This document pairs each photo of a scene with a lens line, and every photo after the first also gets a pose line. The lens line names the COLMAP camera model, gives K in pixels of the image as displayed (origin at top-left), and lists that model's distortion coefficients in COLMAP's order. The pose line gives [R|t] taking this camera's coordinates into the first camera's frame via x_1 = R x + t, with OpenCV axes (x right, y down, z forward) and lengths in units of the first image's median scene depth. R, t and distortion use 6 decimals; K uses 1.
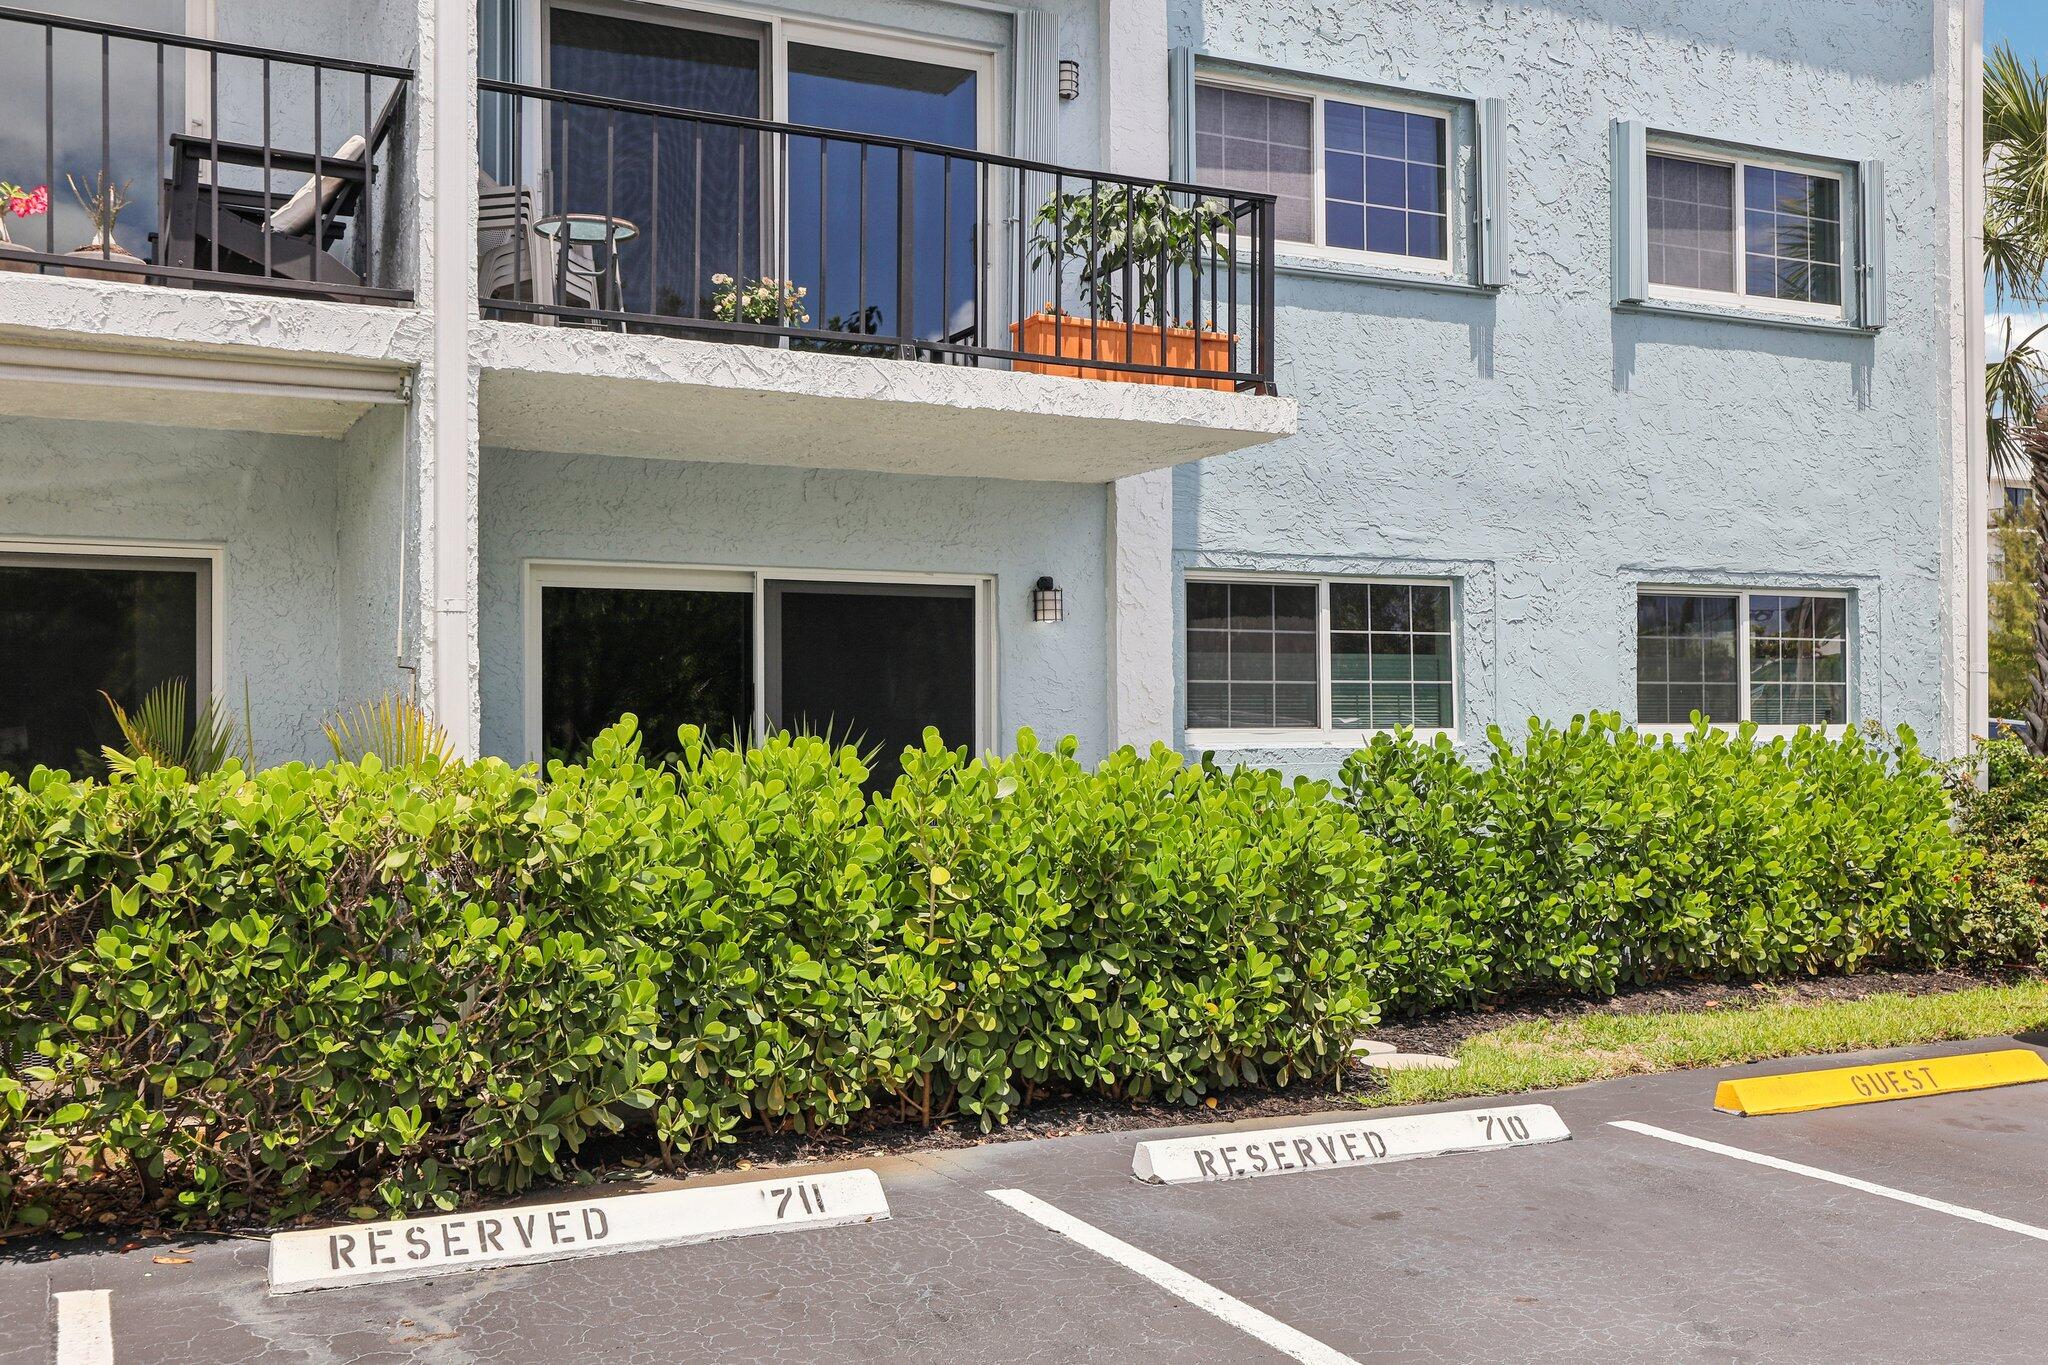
lens RADIAL K [[2057.0, 0, 1027.2], [0, 2057.0, 685.8], [0, 0, 1]] dist [0.003459, 0.000000]
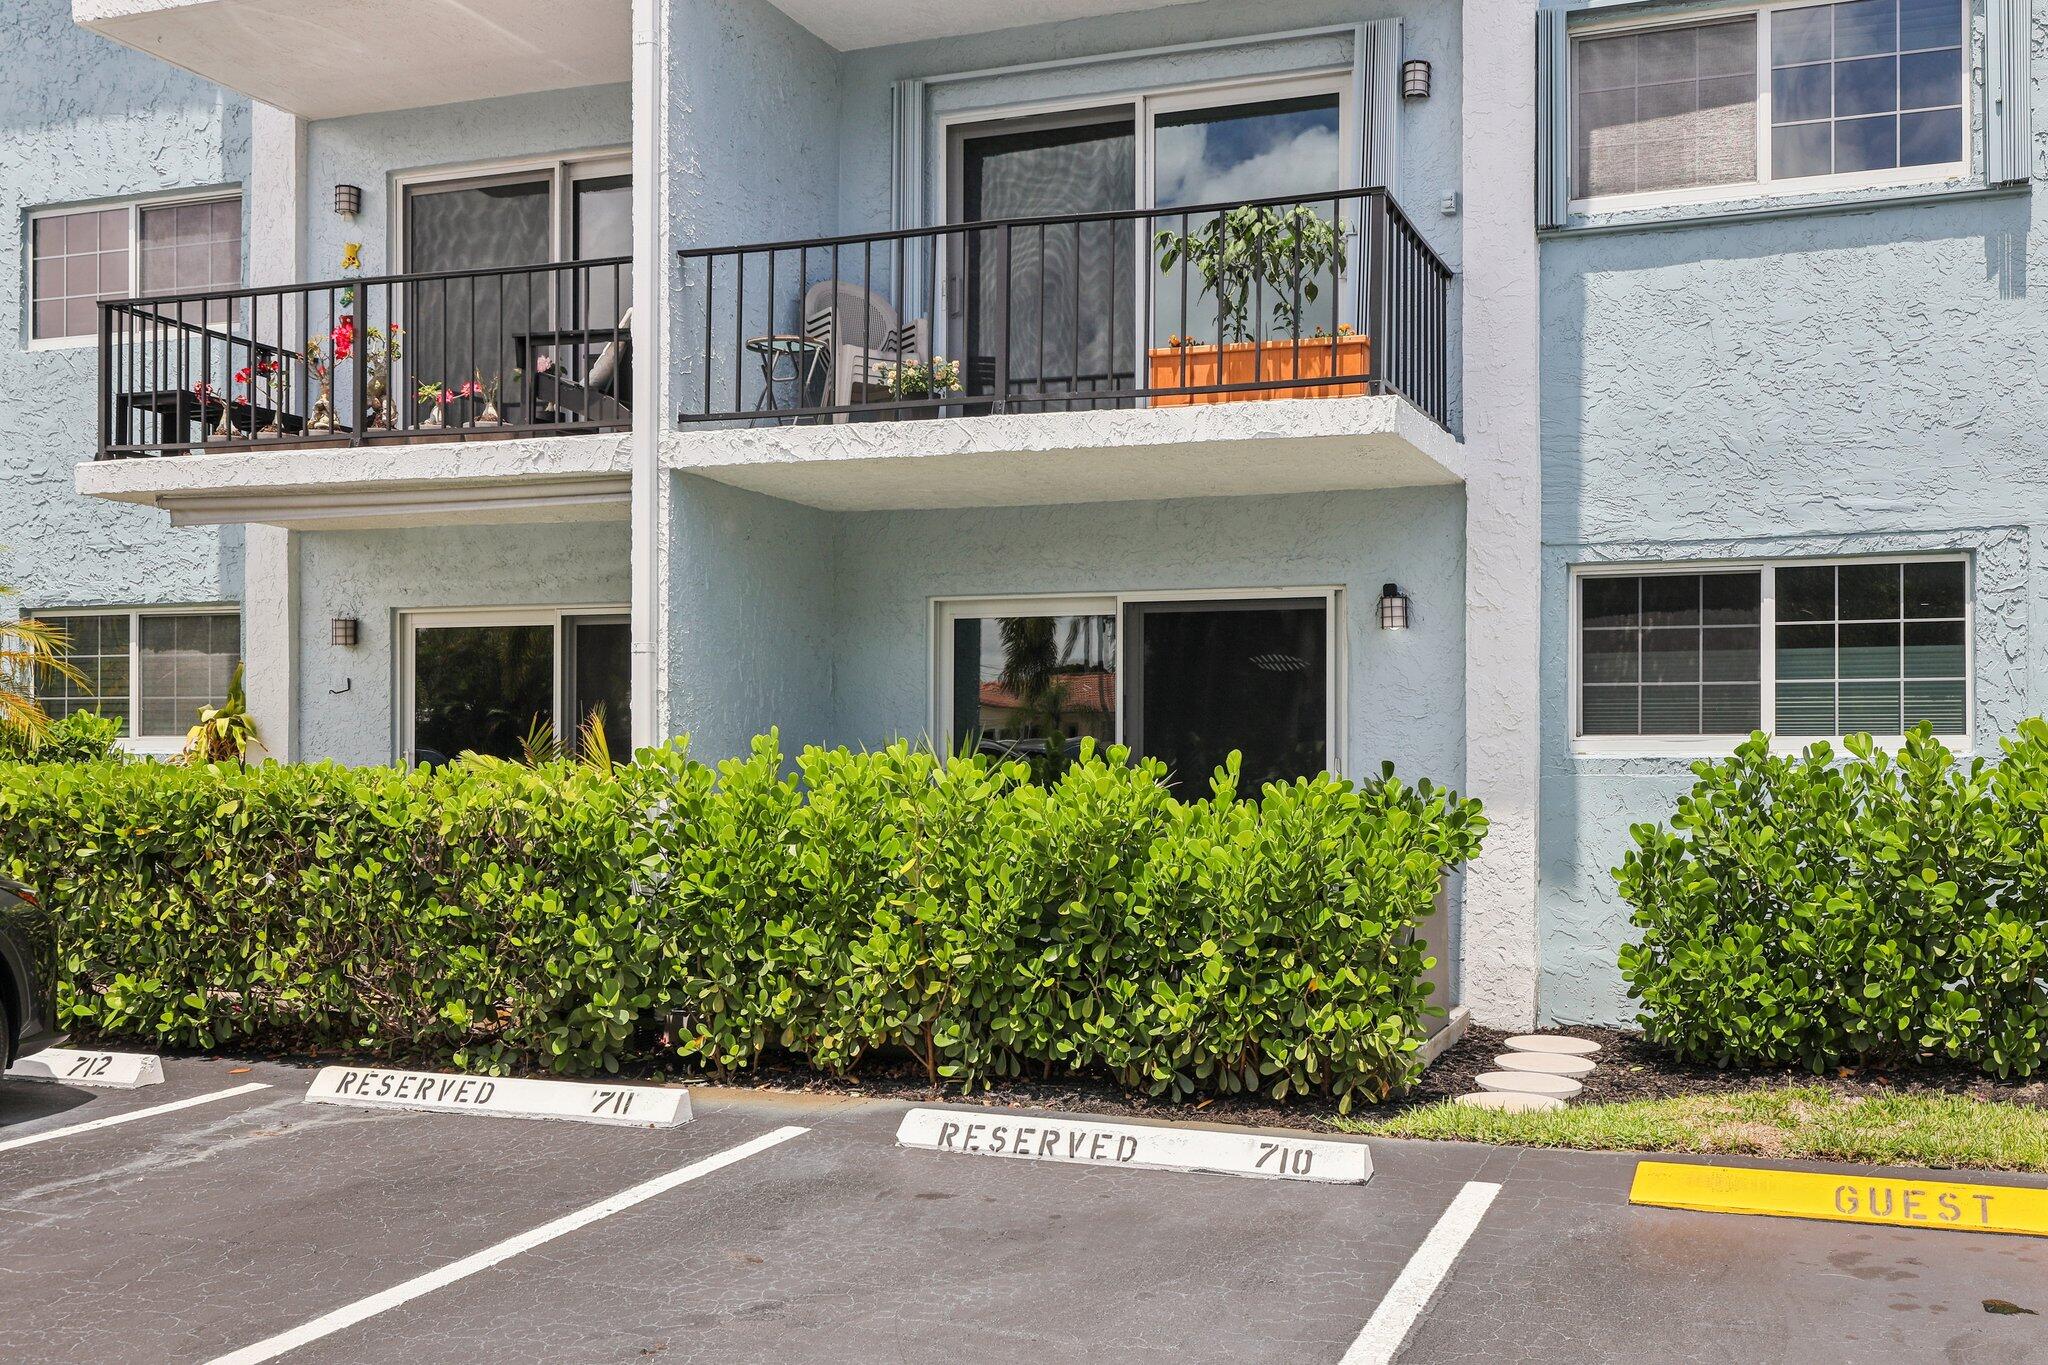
lens RADIAL K [[2057.0, 0, 1027.6], [0, 2057.0, 688.7], [0, 0, 1]] dist [0.003459, 0.000000]
pose [[0.664213, -0.013648, -0.747419, 0.637978], [0.018242, 0.999832, -0.002045, -0.003268], [0.747321, -0.012276, 0.664350, 0.202417]]
